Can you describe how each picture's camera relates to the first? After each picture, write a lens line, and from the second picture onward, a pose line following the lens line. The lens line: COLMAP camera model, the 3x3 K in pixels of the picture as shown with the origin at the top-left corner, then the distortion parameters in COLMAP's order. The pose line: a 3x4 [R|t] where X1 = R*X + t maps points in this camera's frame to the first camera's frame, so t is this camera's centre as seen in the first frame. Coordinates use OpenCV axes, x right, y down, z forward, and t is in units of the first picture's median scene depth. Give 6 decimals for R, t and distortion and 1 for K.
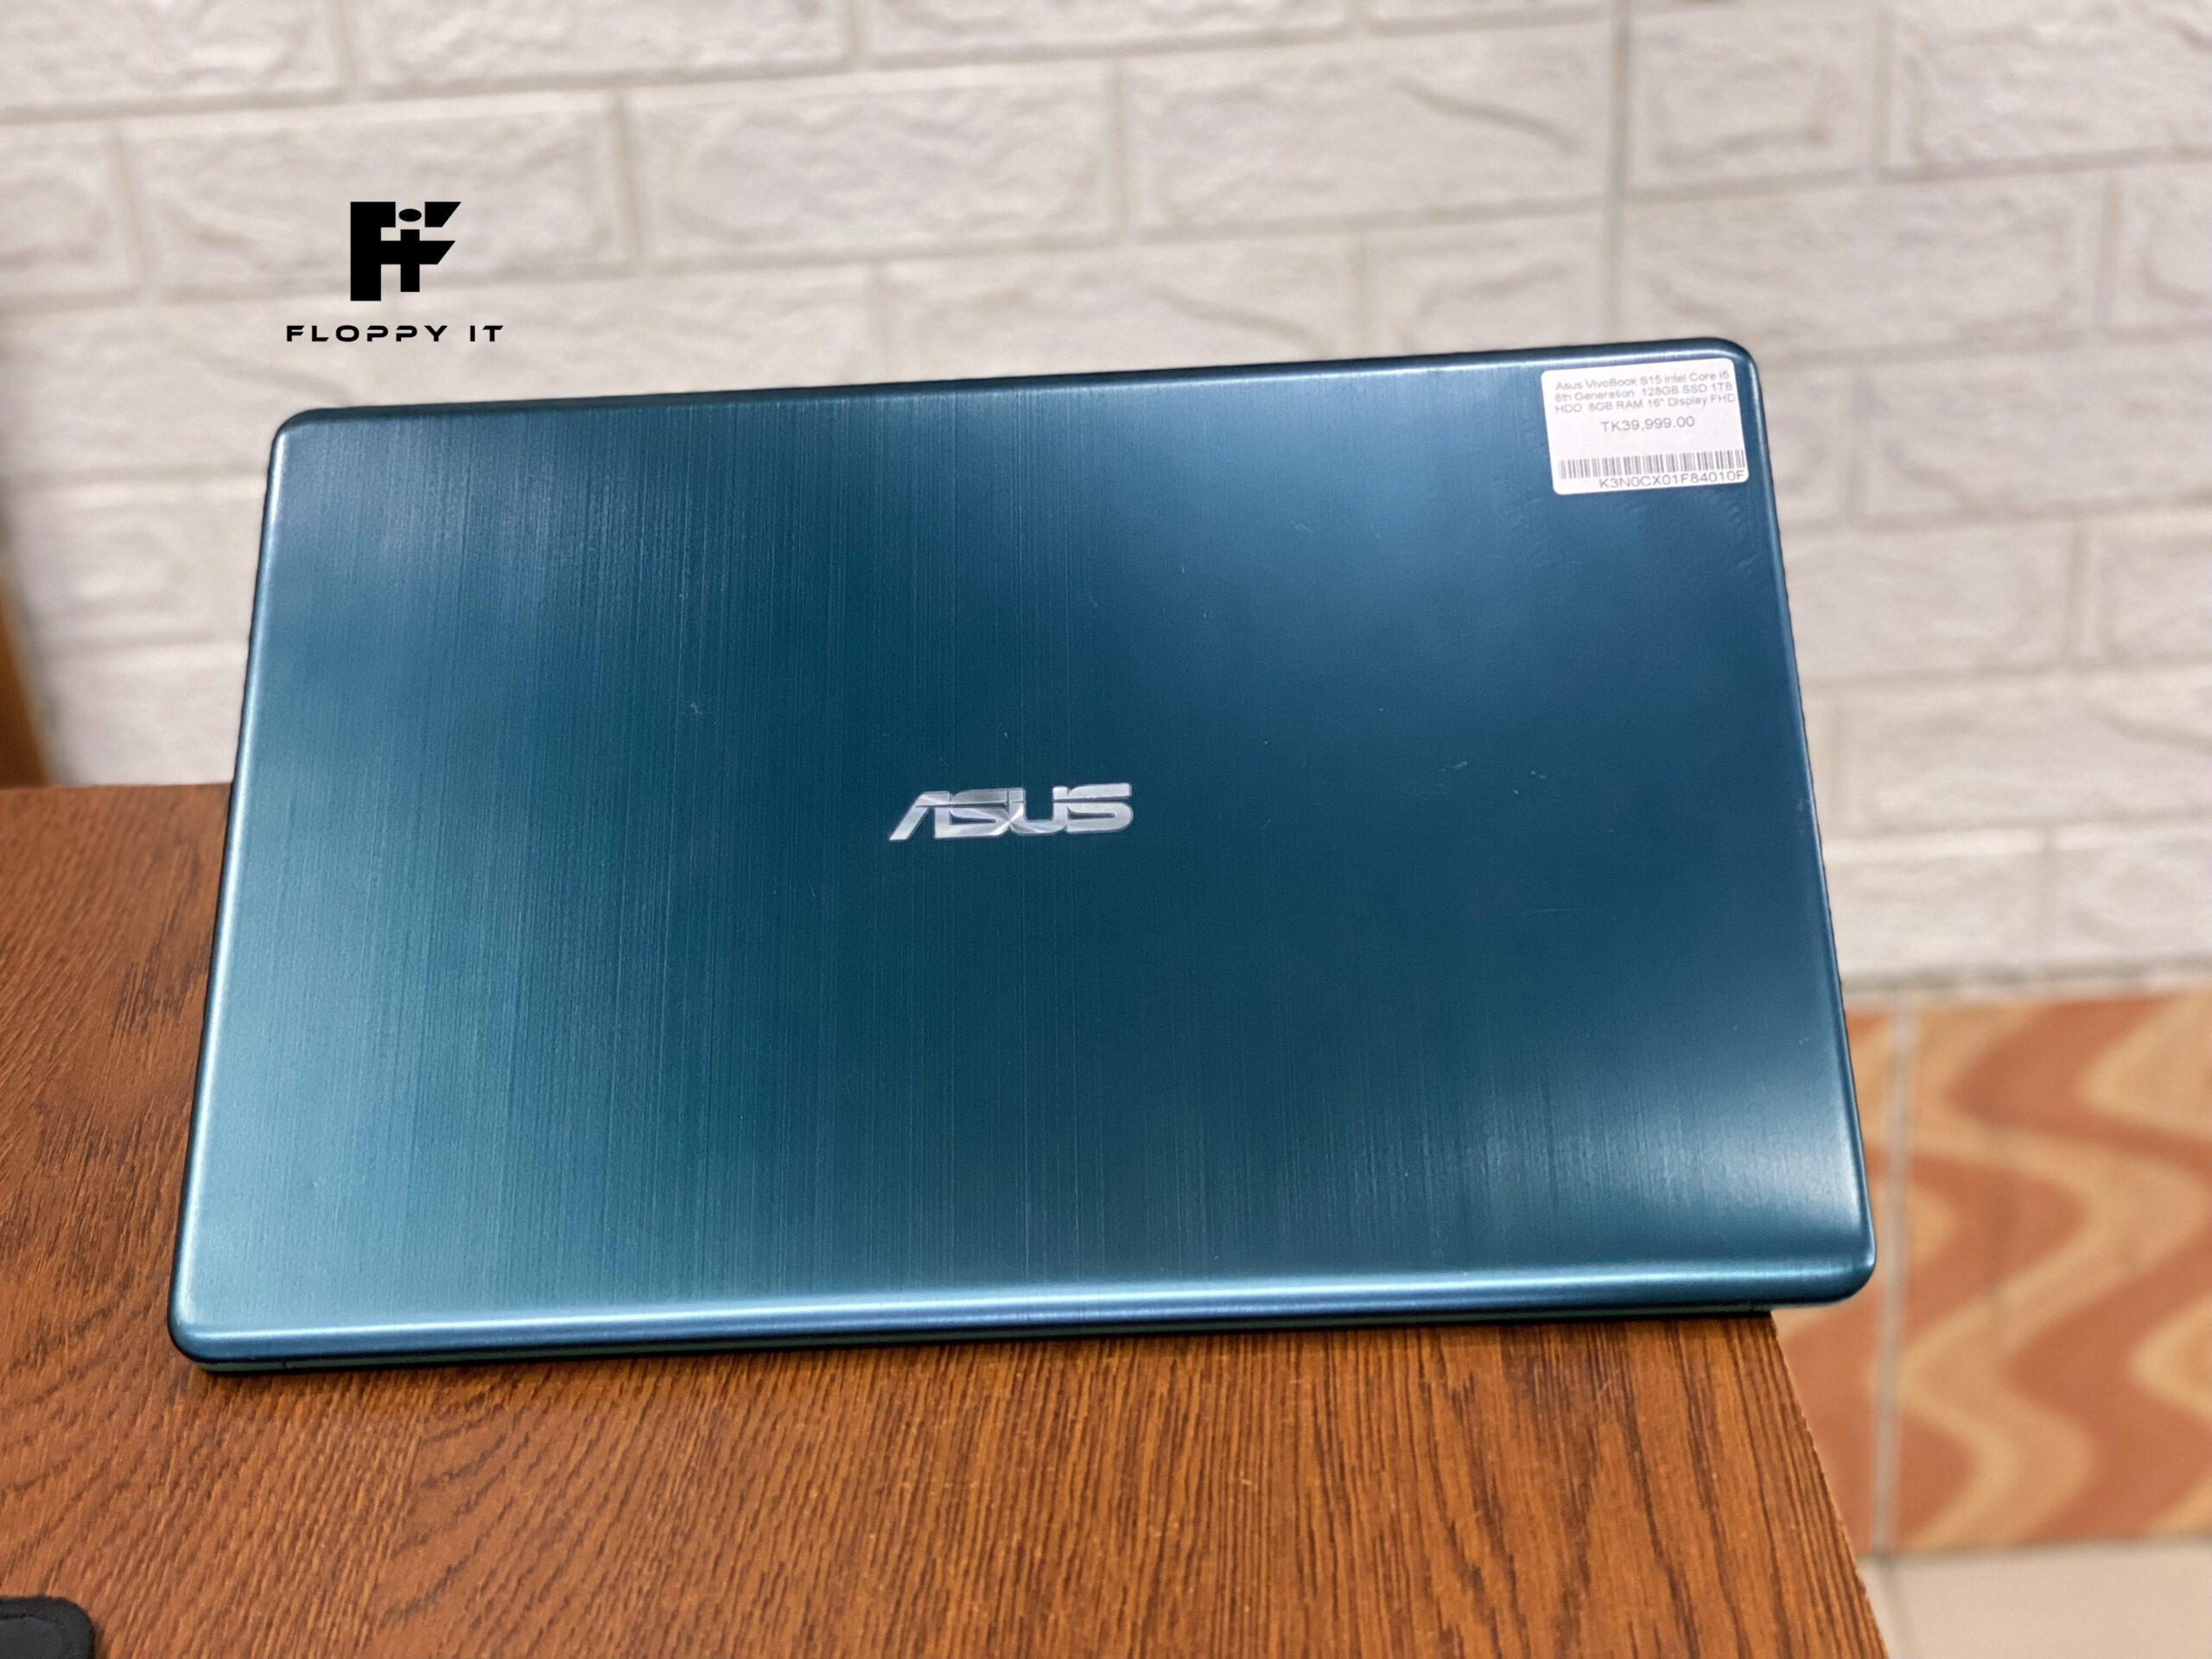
lens RADIAL K [[3376.1, 0, 1087.9], [0, 3376.1, 809.2], [0, 0, 1]] dist [0.081680, 0.000000]
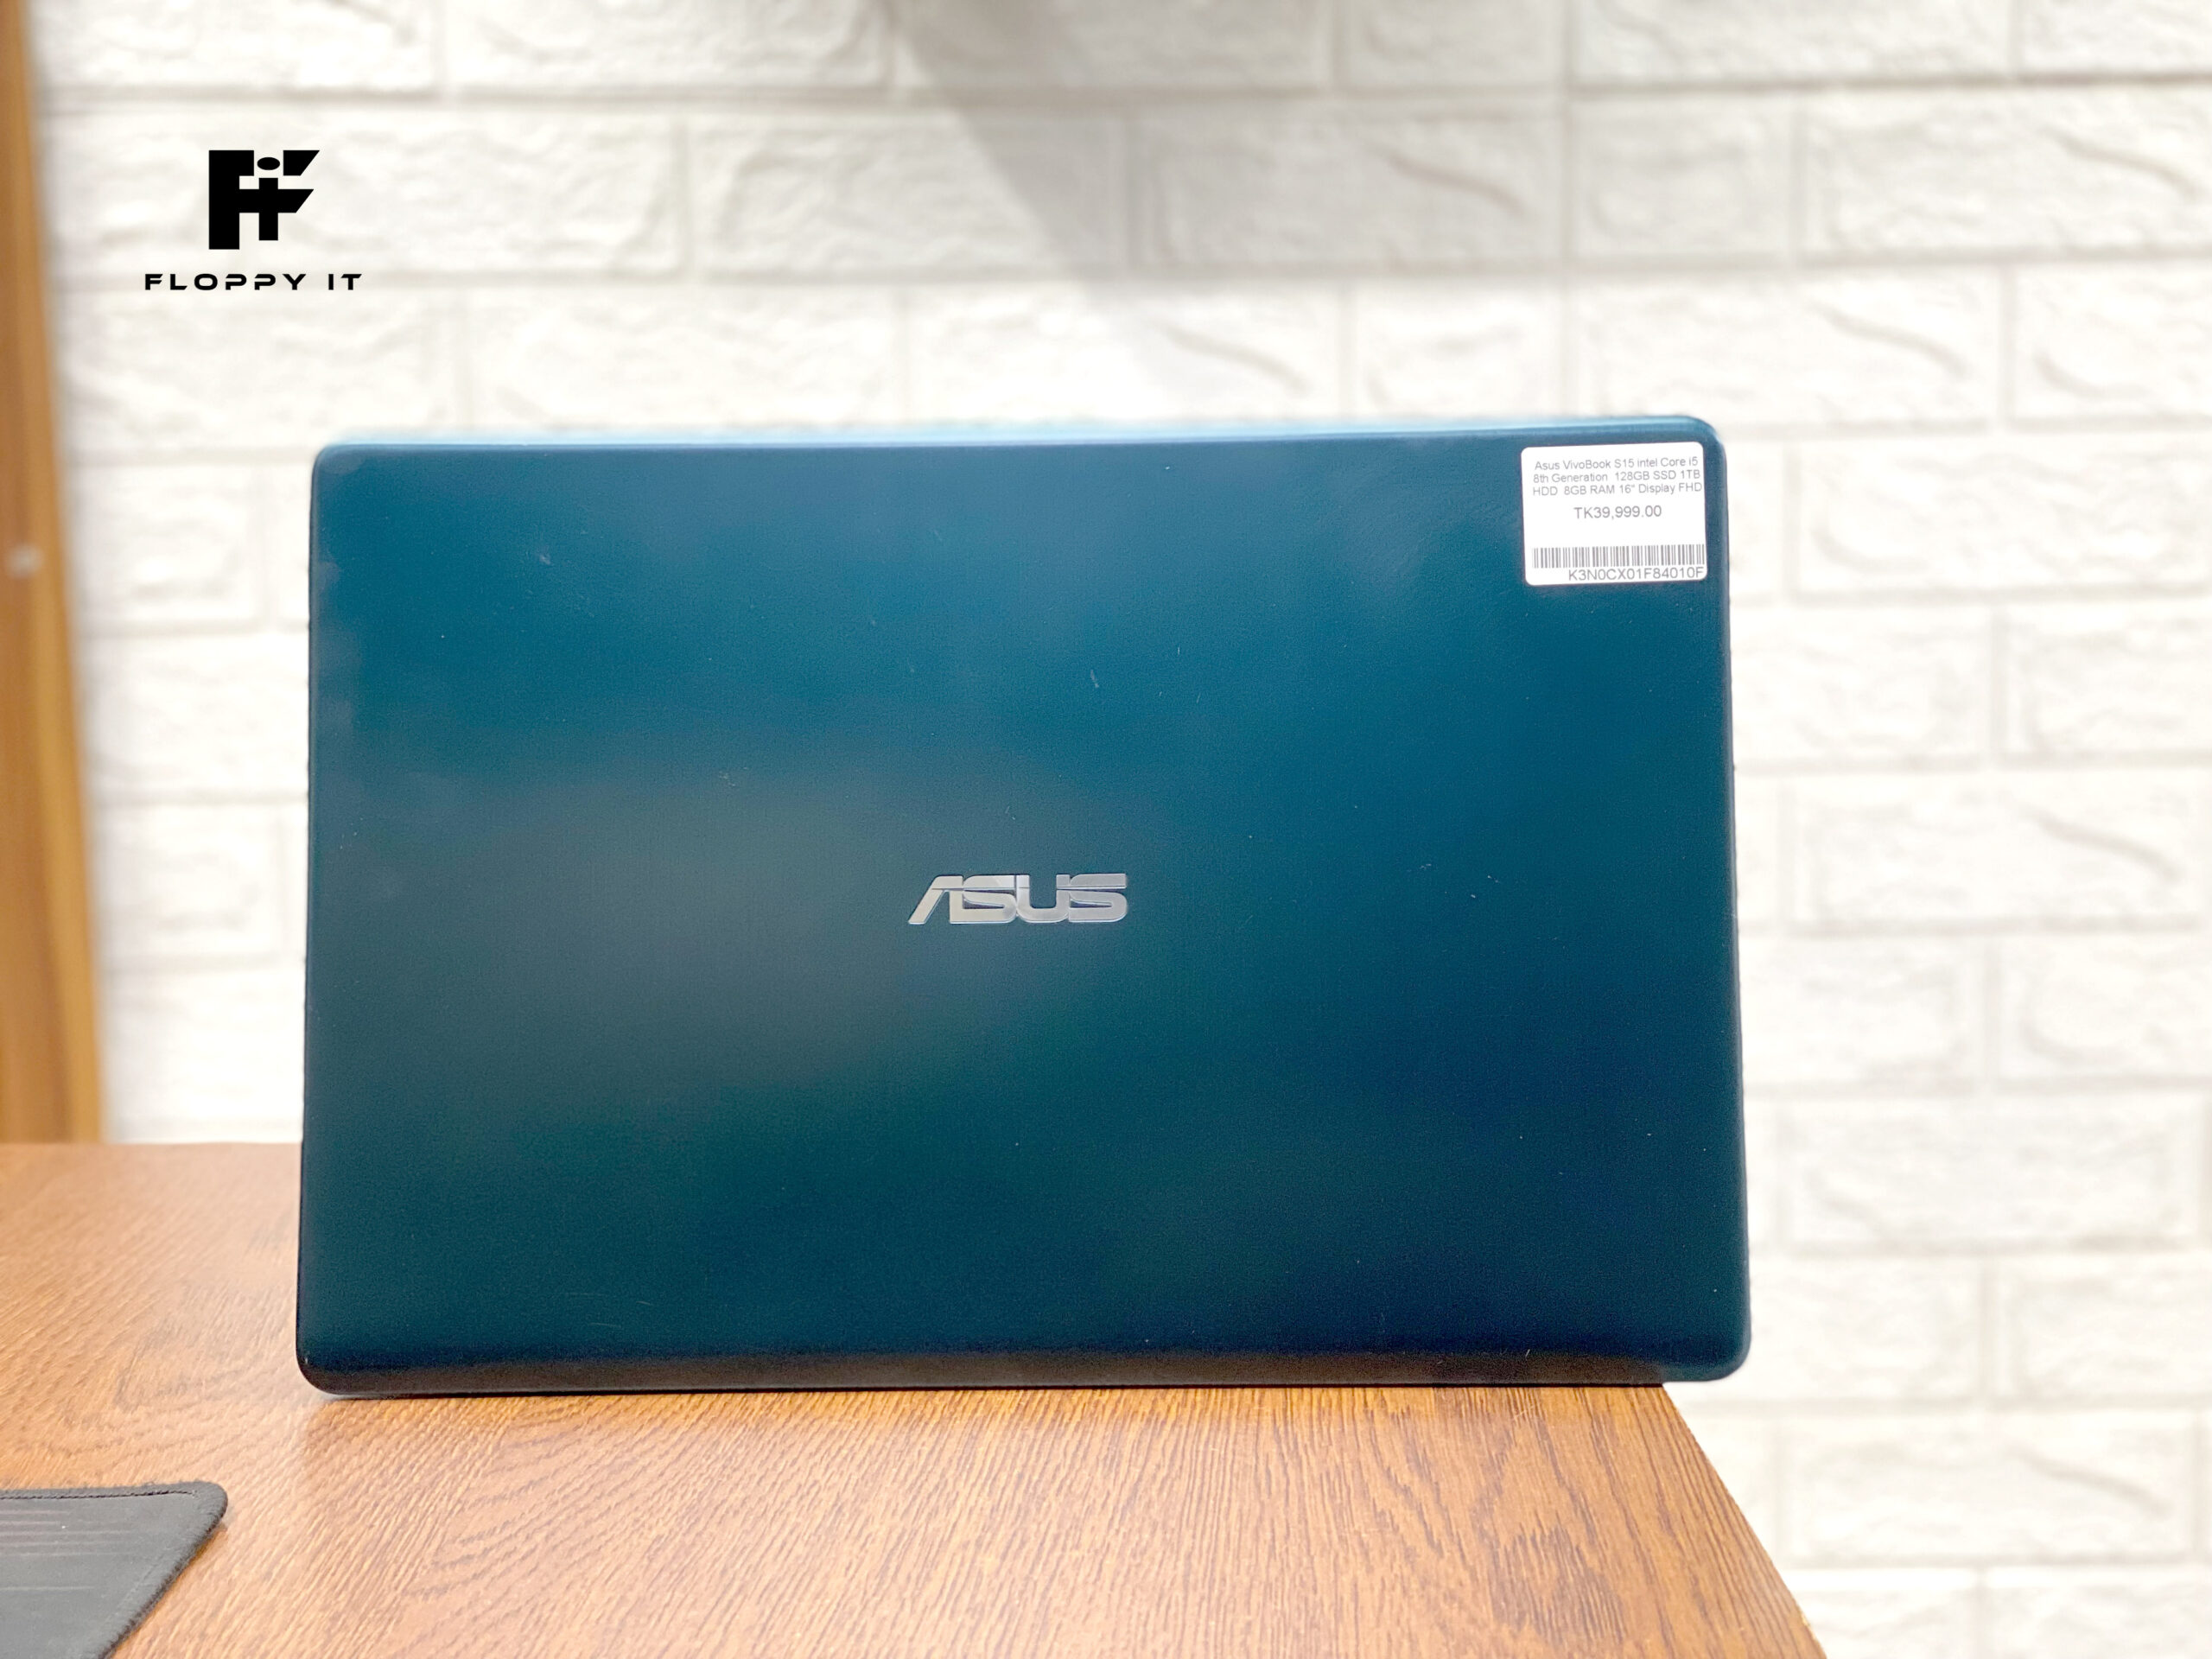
lens RADIAL K [[3376.1, 0, 1105.4], [0, 3376.1, 820.6], [0, 0, 1]] dist [0.081680, 0.000000]
pose [[0.998995, 0.044748, -0.002443, 0.001117], [-0.042564, 0.930341, -0.364217, 0.213801], [-0.014025, 0.363955, 0.931311, -0.086585]]
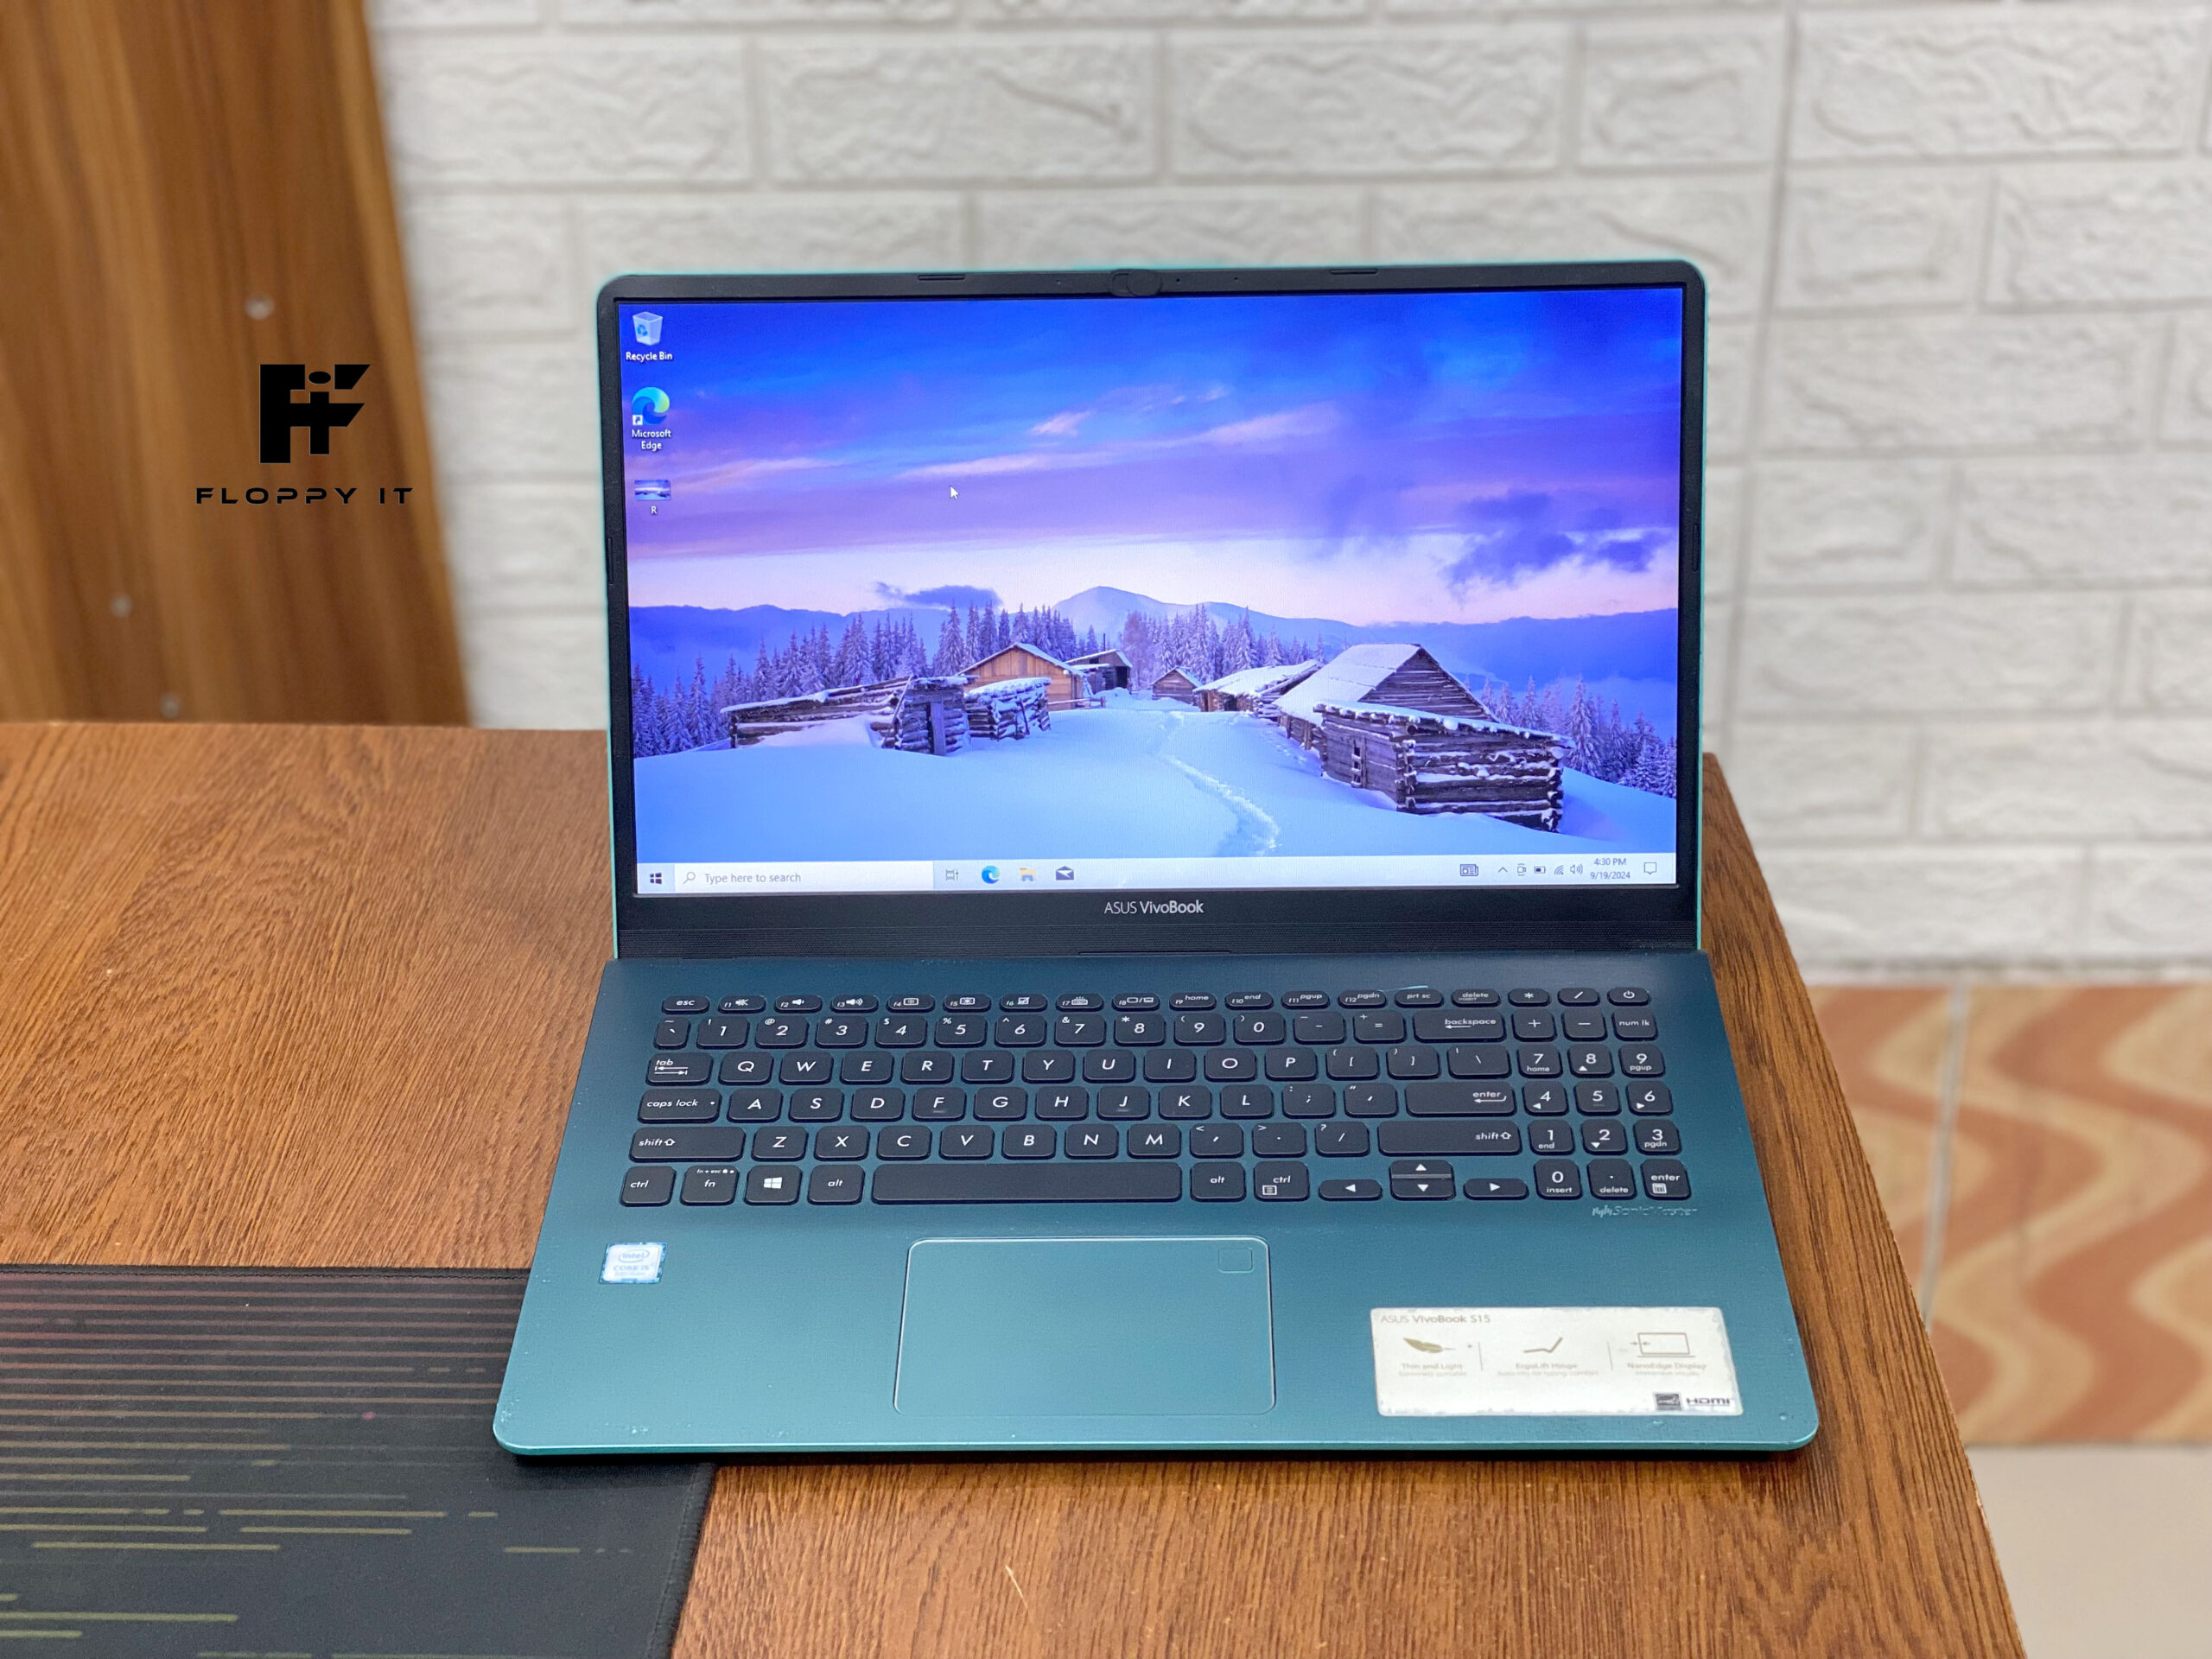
lens RADIAL K [[3376.1, 0, 1083.1], [0, 3376.1, 836.3], [0, 0, 1]] dist [0.081680, 0.000000]
pose [[0.998427, 0.053895, -0.015431, -0.064763], [-0.053637, 0.998422, 0.016641, 0.002391], [0.016304, -0.015787, 0.999742, -0.249020]]
